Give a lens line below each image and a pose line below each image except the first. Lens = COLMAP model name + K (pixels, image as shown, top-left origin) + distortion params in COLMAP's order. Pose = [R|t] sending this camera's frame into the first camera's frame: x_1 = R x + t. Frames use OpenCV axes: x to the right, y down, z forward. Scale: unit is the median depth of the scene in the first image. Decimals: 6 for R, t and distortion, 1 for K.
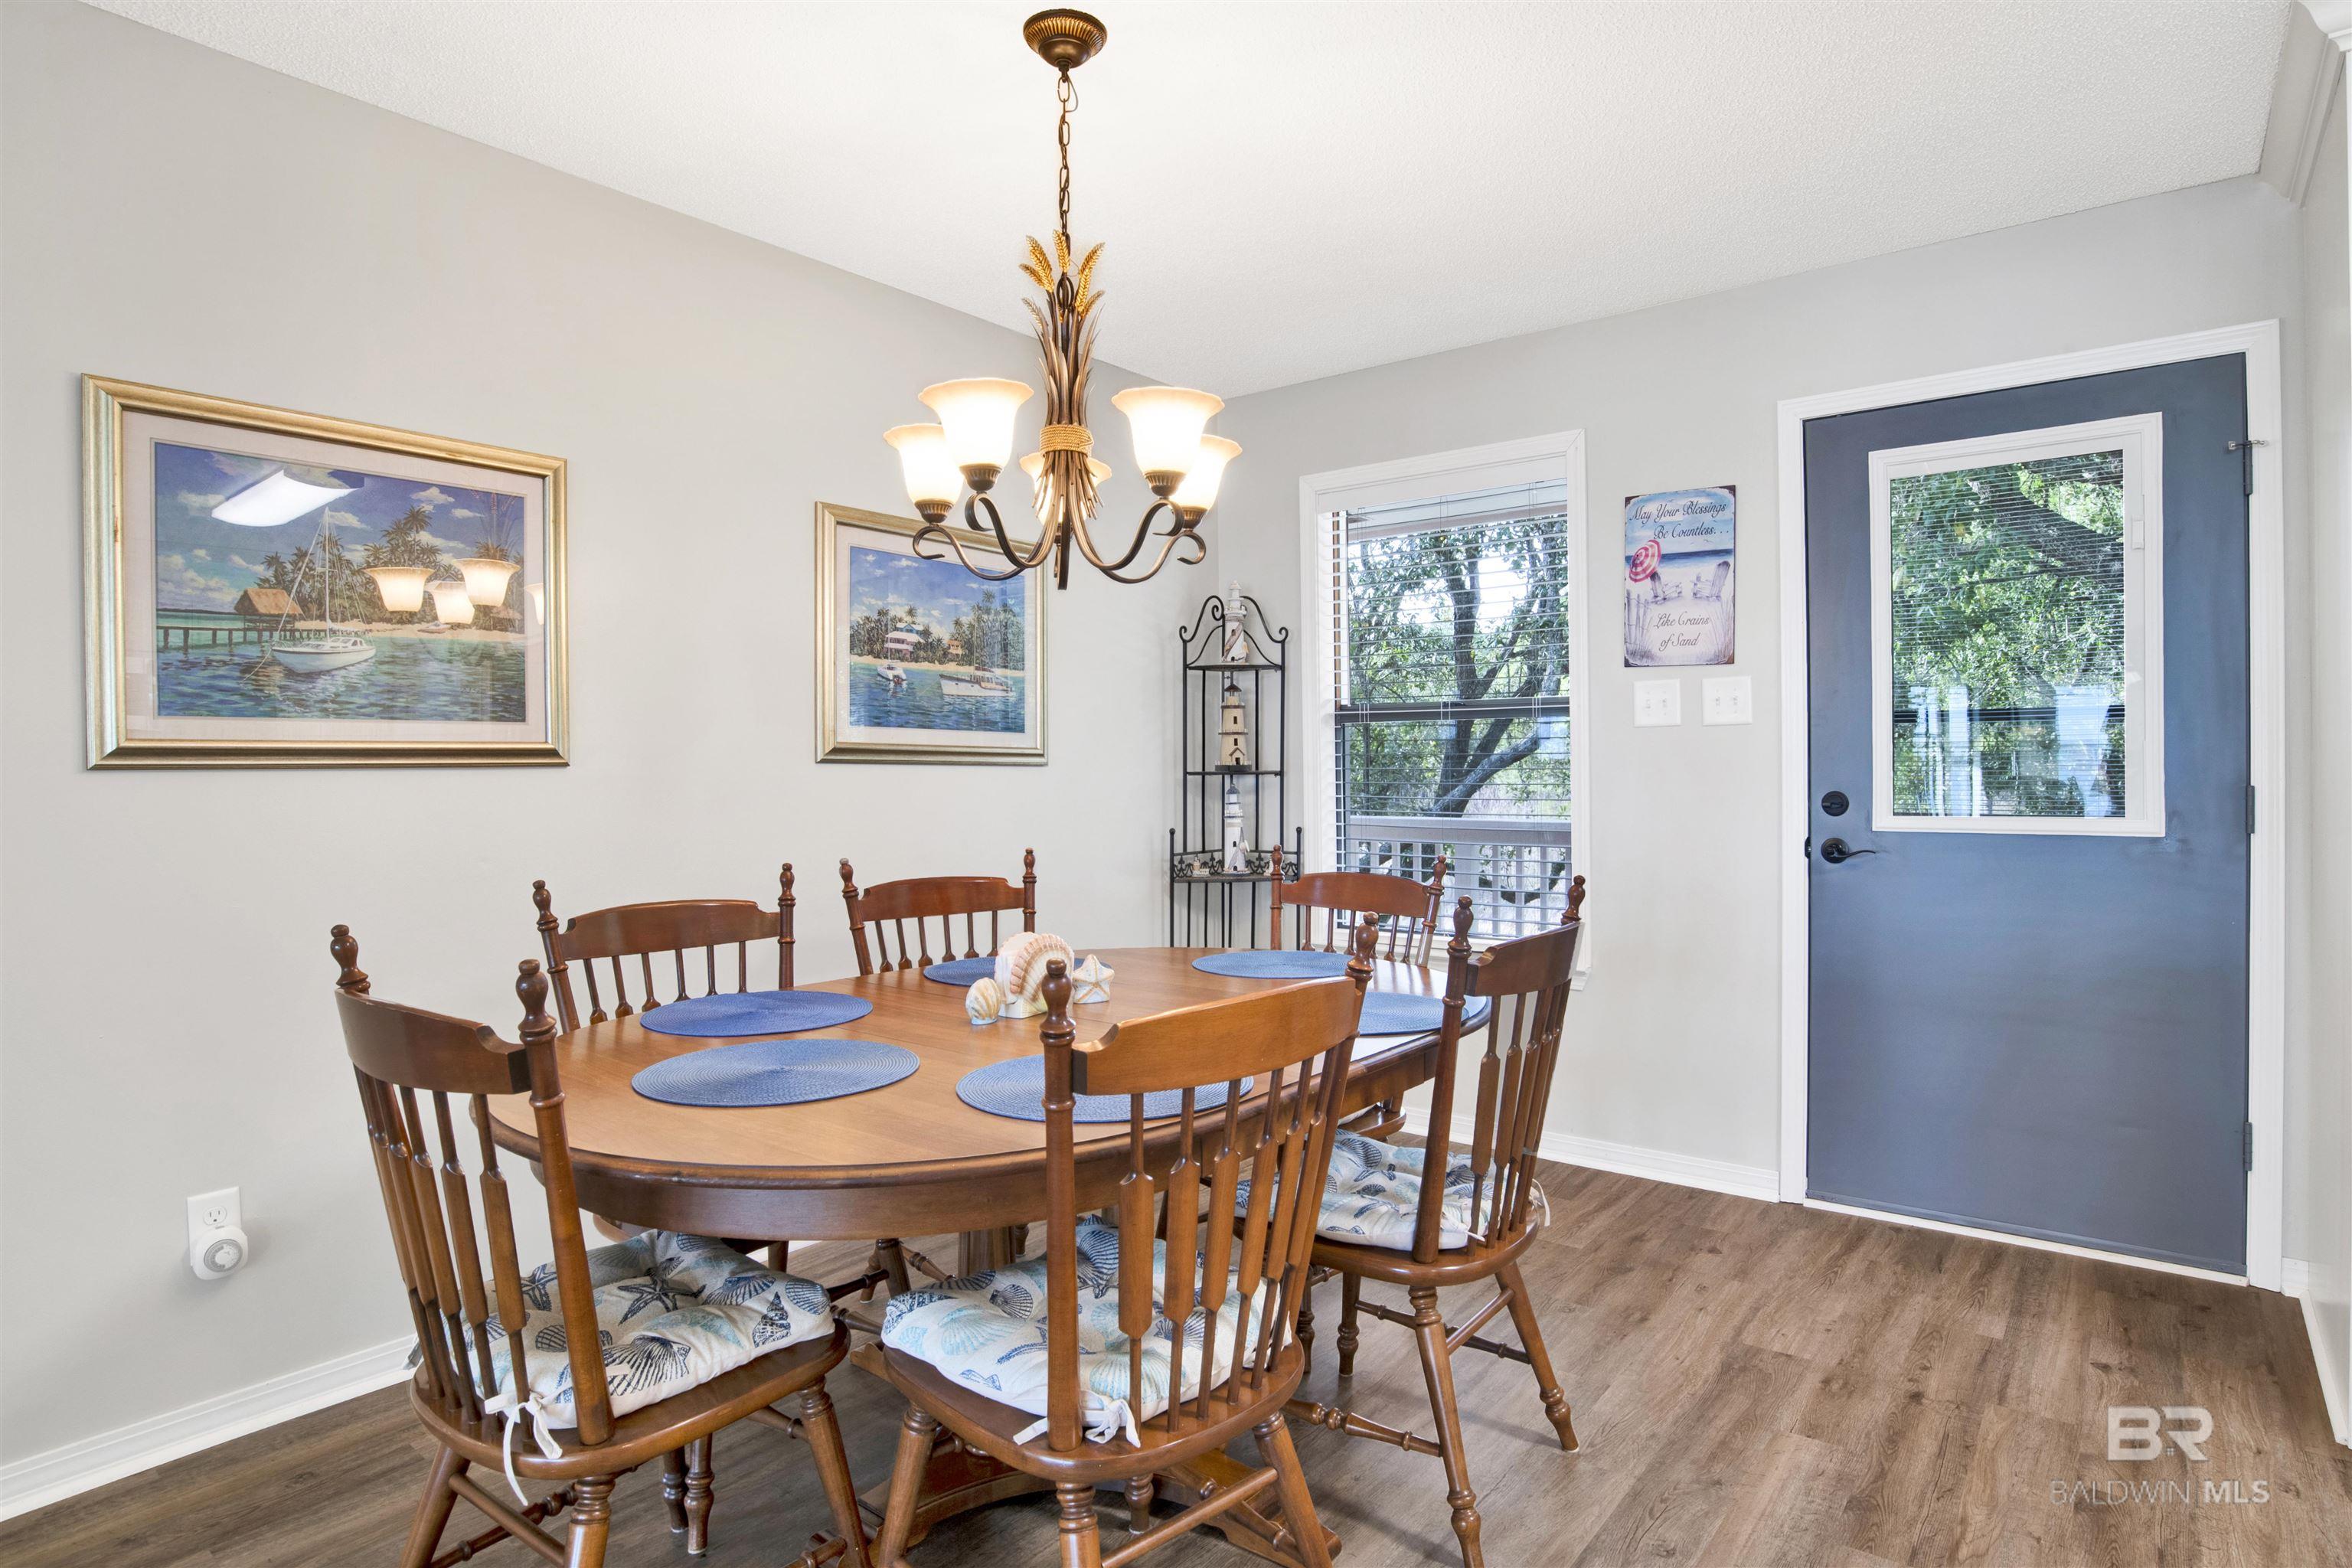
lens RADIAL K [[1225.5, 0, 1163.4], [0, 1225.5, 773.5], [0, 0, 1]] dist [-0.071448, 0.023367]
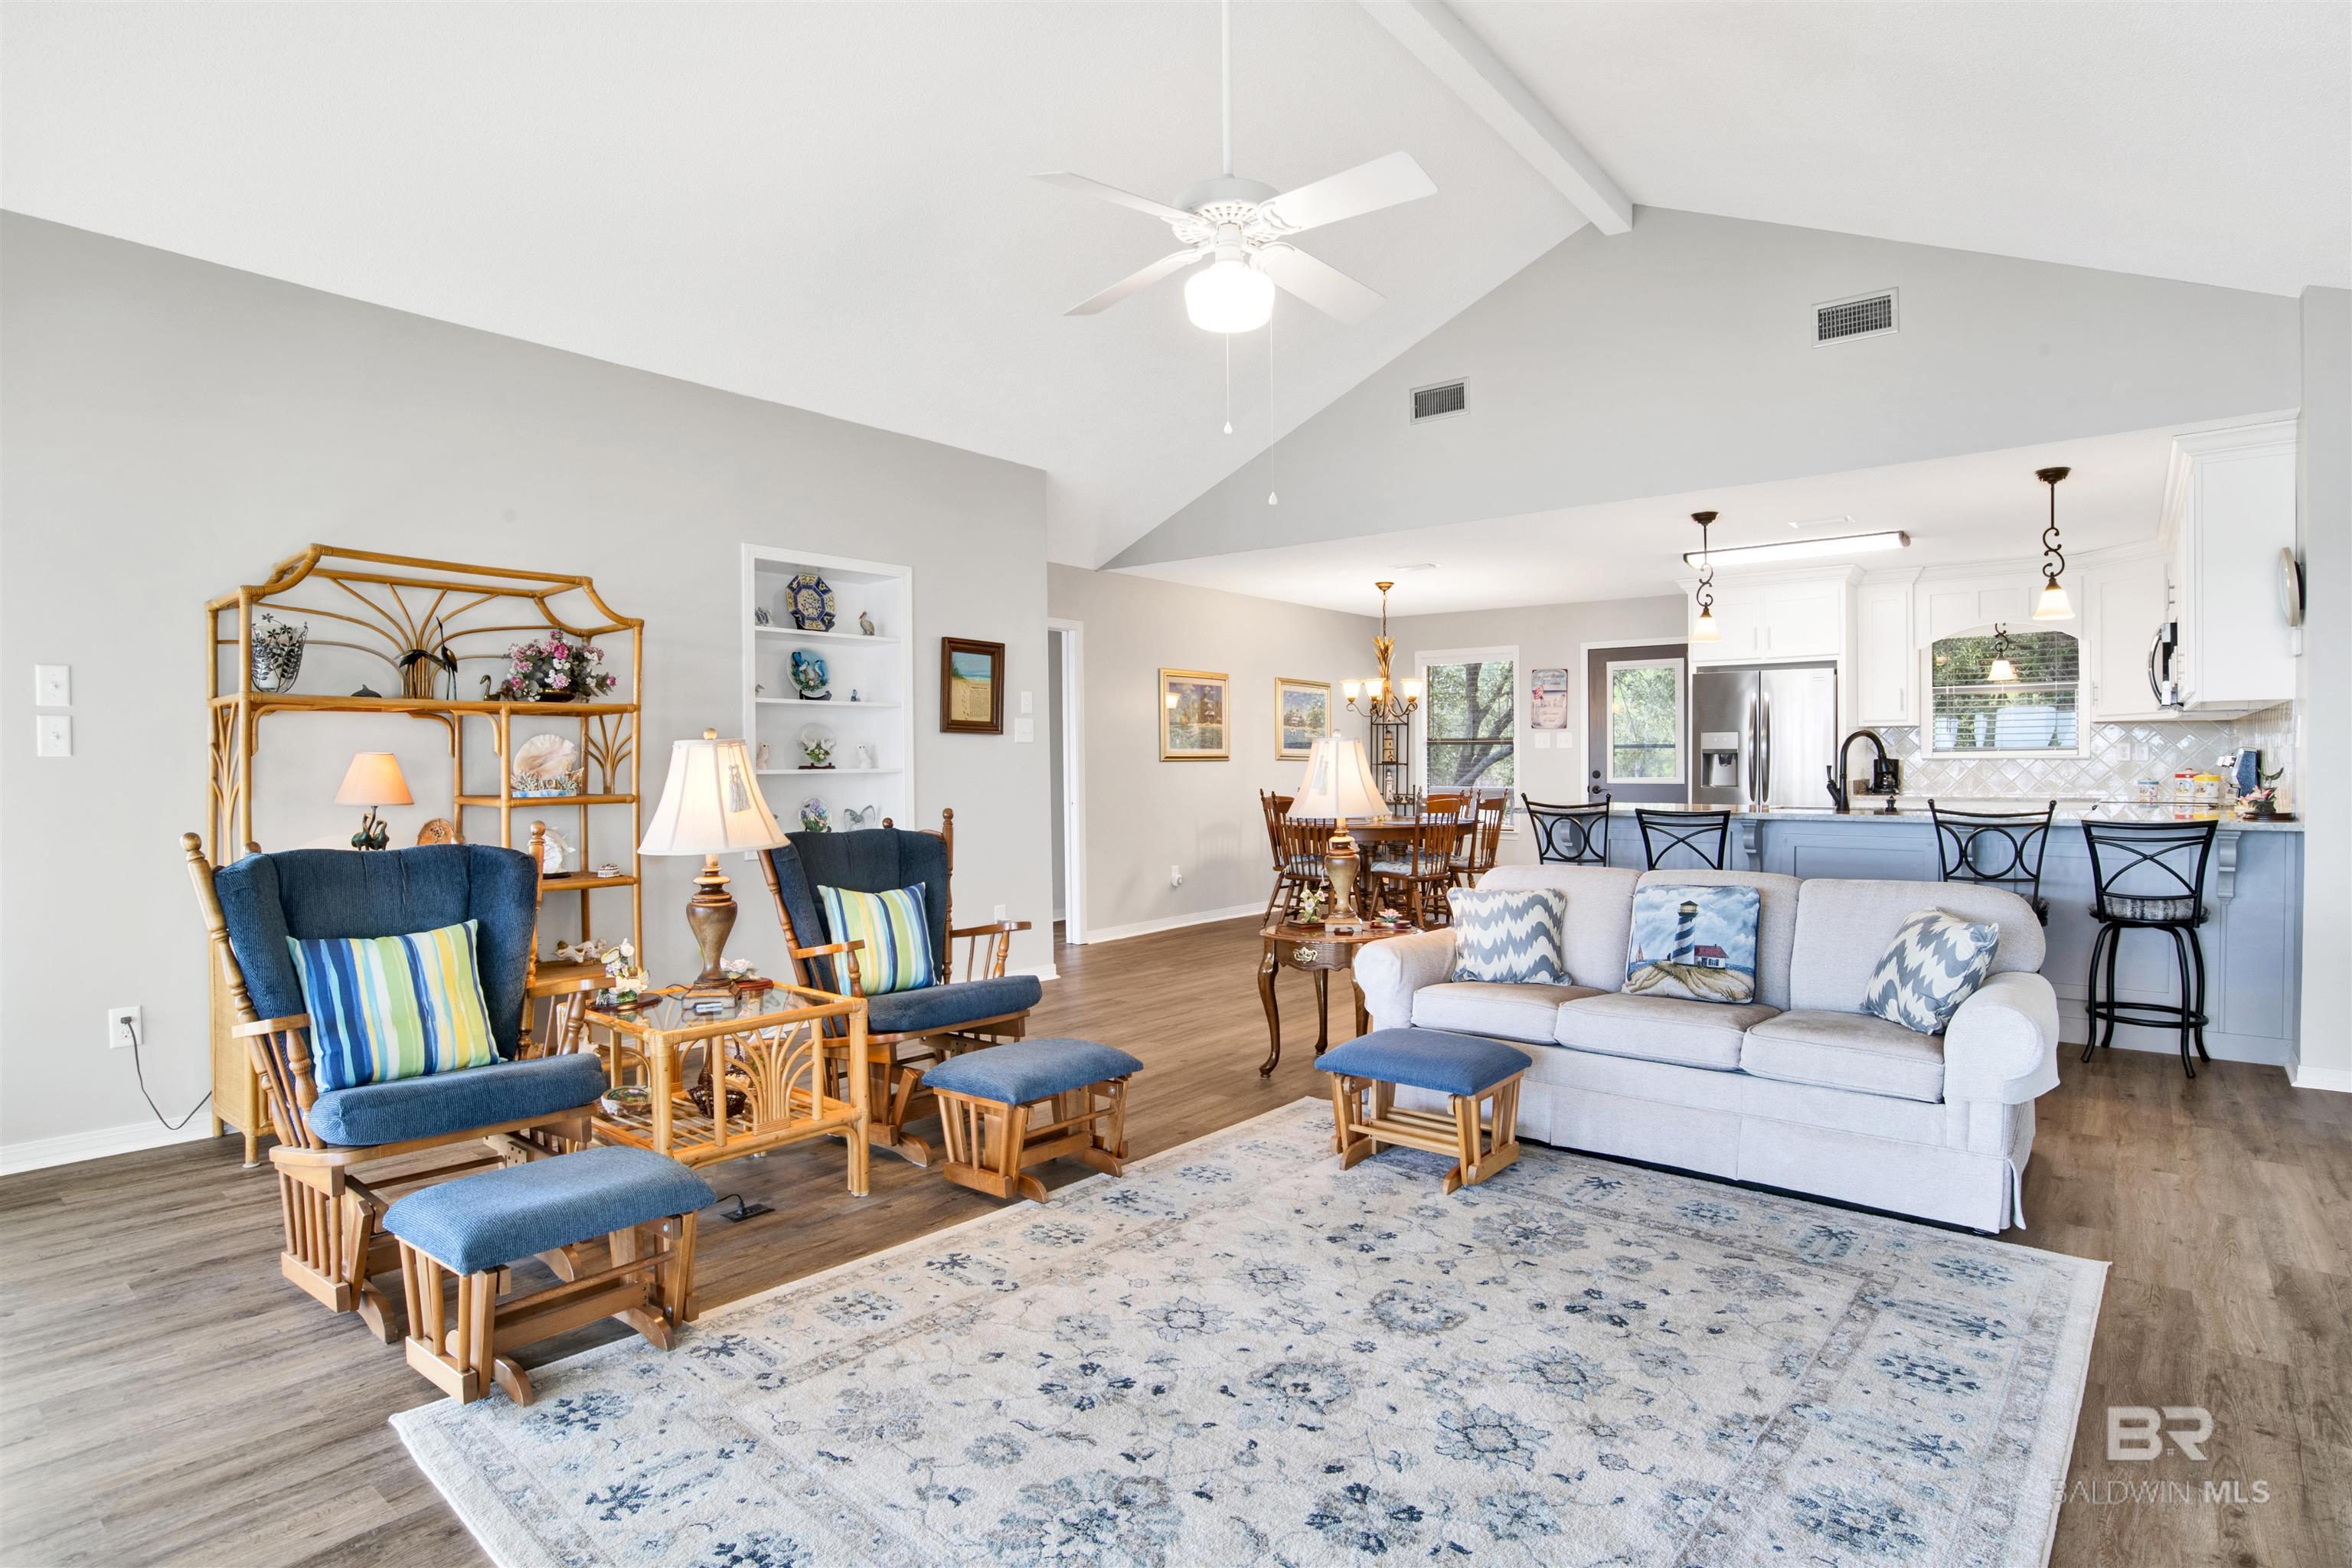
lens RADIAL K [[1225.5, 0, 1163.4], [0, 1225.5, 773.5], [0, 0, 1]] dist [-0.071448, 0.023367]
pose [[0.999996, 0.002859, 0.000571, -0.520714], [-0.002861, 0.999985, 0.004635, 0.010780], [-0.000558, -0.004637, 0.999989, -1.979637]]
